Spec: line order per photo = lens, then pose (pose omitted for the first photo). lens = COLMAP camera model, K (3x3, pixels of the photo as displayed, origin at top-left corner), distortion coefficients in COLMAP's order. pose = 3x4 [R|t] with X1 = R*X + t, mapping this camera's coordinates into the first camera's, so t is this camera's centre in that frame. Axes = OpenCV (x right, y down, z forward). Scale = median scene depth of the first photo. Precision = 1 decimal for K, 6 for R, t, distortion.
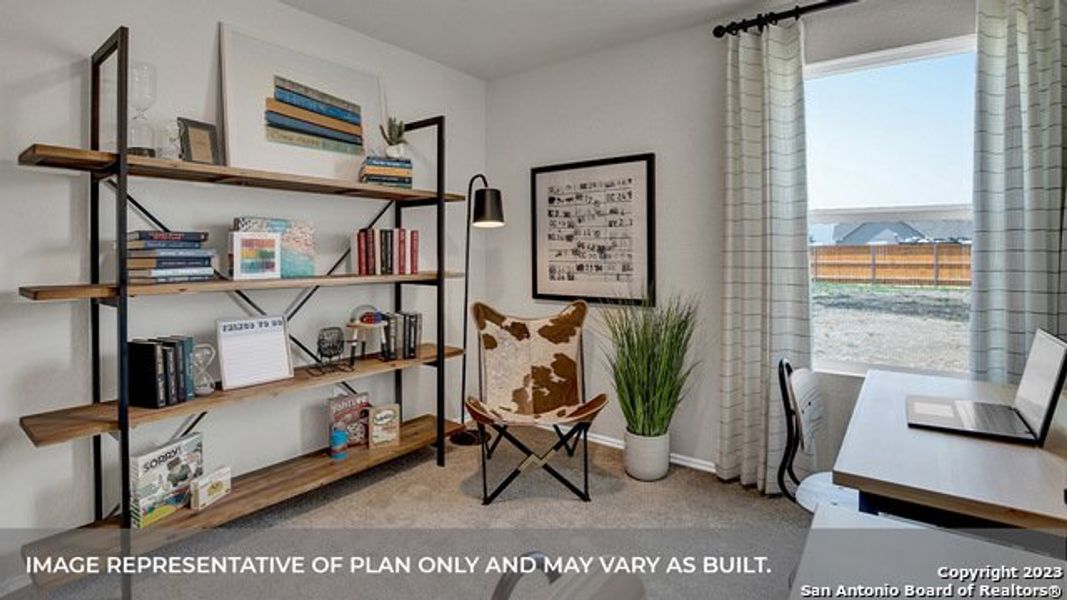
lens RADIAL K [[497.7, 0, 542.2], [0, 497.7, 256.0], [0, 0, 1]] dist [-0.027534, 0.000553]
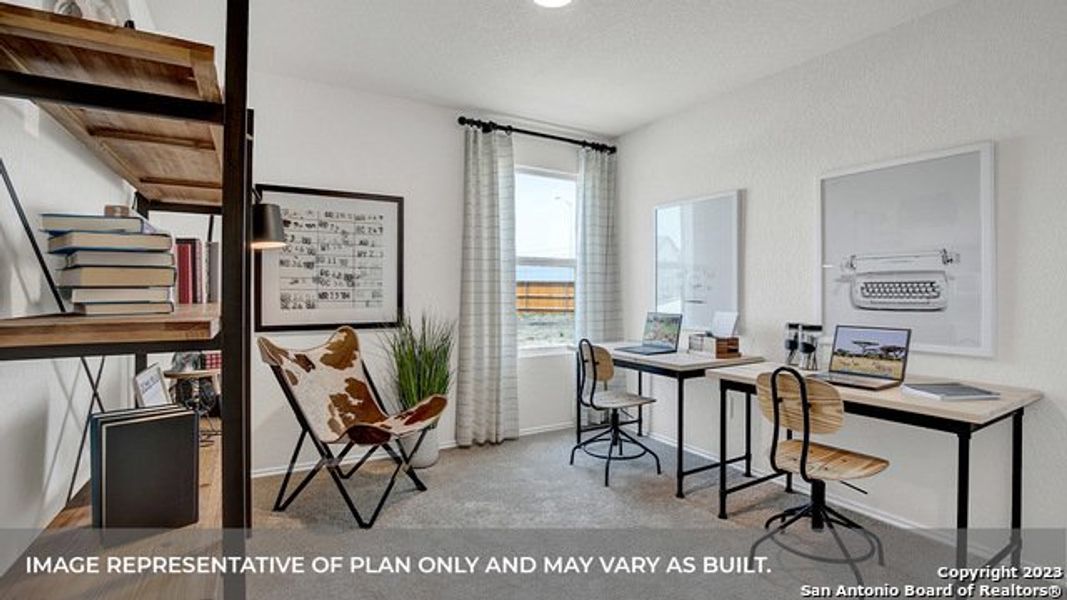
lens RADIAL K [[497.7, 0, 533.0], [0, 497.7, 291.3], [0, 0, 1]] dist [-0.027534, 0.000553]
pose [[0.403606, 0.003716, 0.914925, -0.693079], [0.003457, 0.999978, -0.005586, 0.022832], [-0.914926, 0.005418, 0.403584, 0.225988]]
